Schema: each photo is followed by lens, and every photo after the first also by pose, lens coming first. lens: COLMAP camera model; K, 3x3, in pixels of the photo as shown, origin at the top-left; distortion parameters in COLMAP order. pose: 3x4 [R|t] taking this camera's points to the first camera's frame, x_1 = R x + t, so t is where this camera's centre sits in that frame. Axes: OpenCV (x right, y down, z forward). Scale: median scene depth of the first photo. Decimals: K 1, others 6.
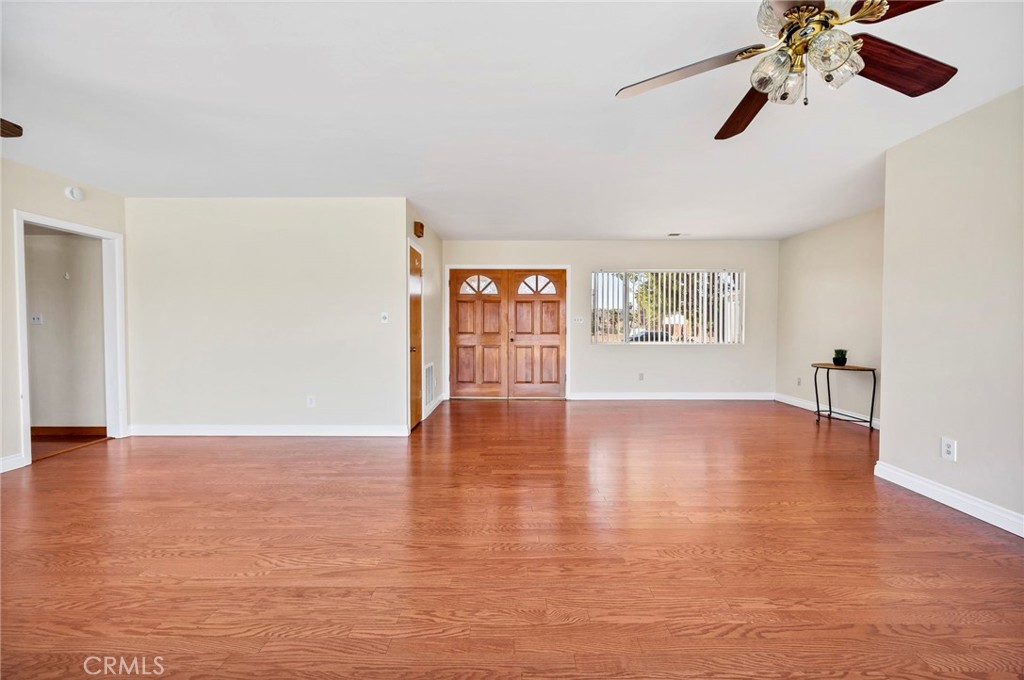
lens RADIAL K [[423.7, 0, 515.9], [0, 423.7, 338.4], [0, 0, 1]] dist [-0.002595, -0.000005]
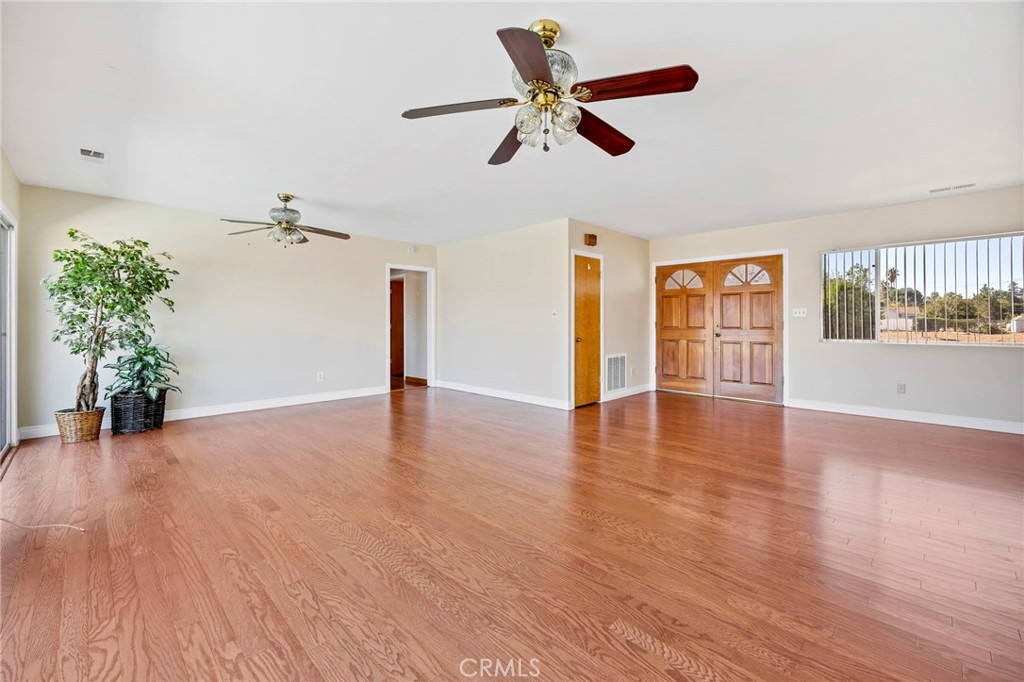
lens RADIAL K [[426.4, 0, 512.4], [0, 426.4, 323.6], [0, 0, 1]] dist [-0.003160, 0.000300]
pose [[0.707620, 0.000560, -0.706593, 0.349949], [-0.016903, 0.999727, -0.016135, 0.001408], [0.706391, 0.023361, 0.707436, 0.000991]]
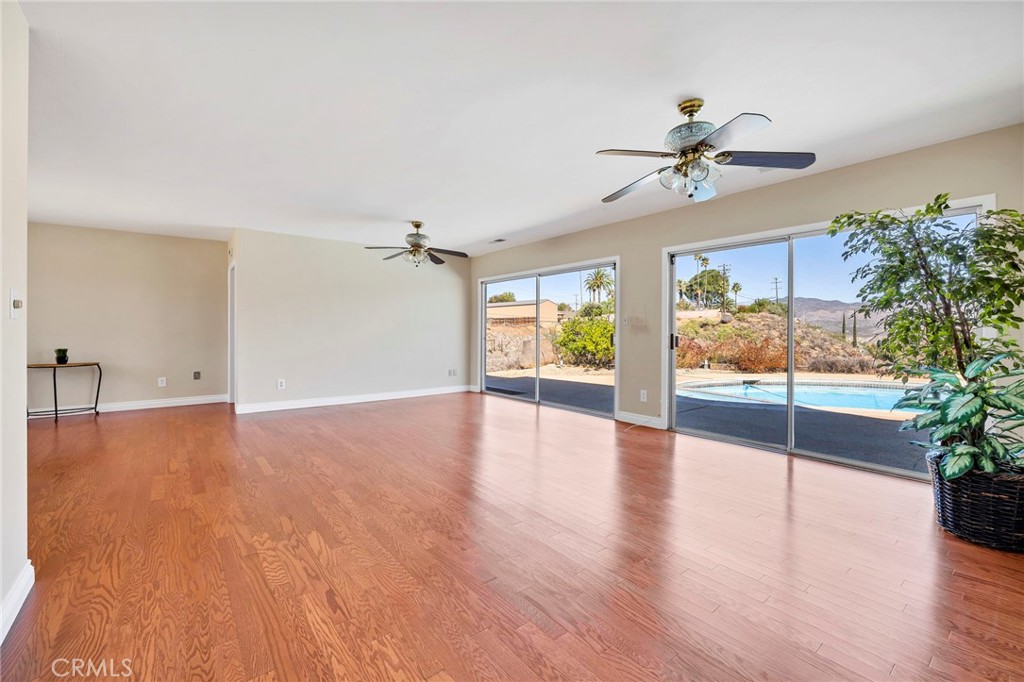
lens RADIAL K [[434.2, 0, 509.1], [0, 434.2, 328.8], [0, 0, 1]] dist [0.000232, 0.000080]
pose [[-0.614043, -0.004062, 0.789262, -0.624673], [0.017539, 0.999670, 0.018790, -0.020284], [-0.789077, 0.025381, -0.613769, 0.609465]]
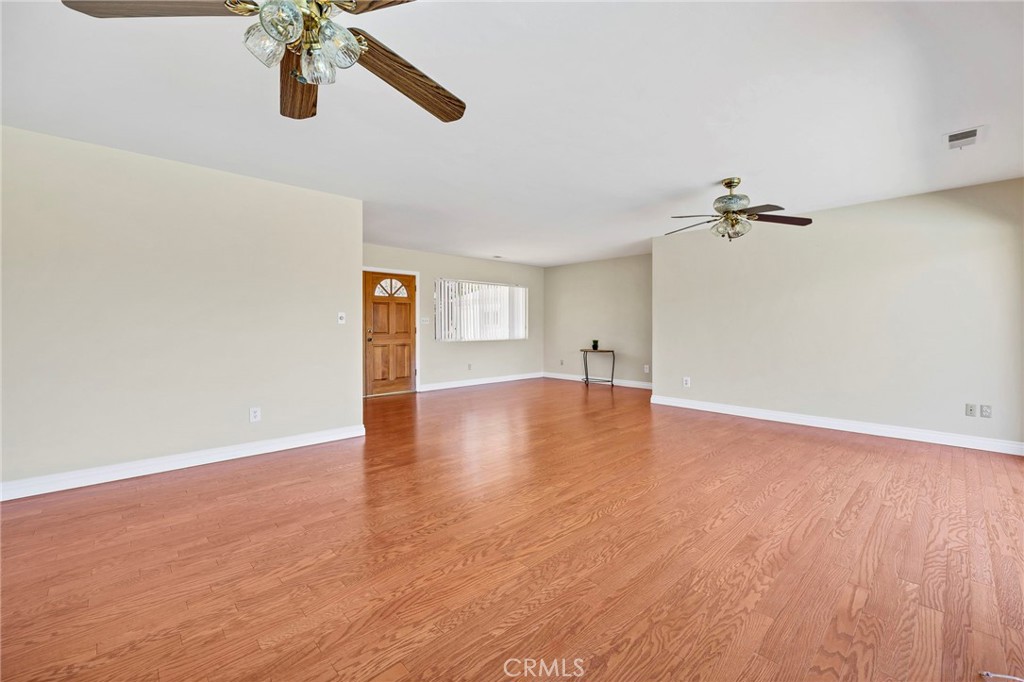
lens RADIAL K [[423.2, 0, 516.2], [0, 423.2, 335.0], [0, 0, 1]] dist [0.000715, 0.000367]
pose [[0.721800, -0.015150, 0.691936, -0.478021], [0.020616, 0.999787, 0.000385, -0.001266], [-0.691795, 0.013987, 0.721959, 0.008650]]
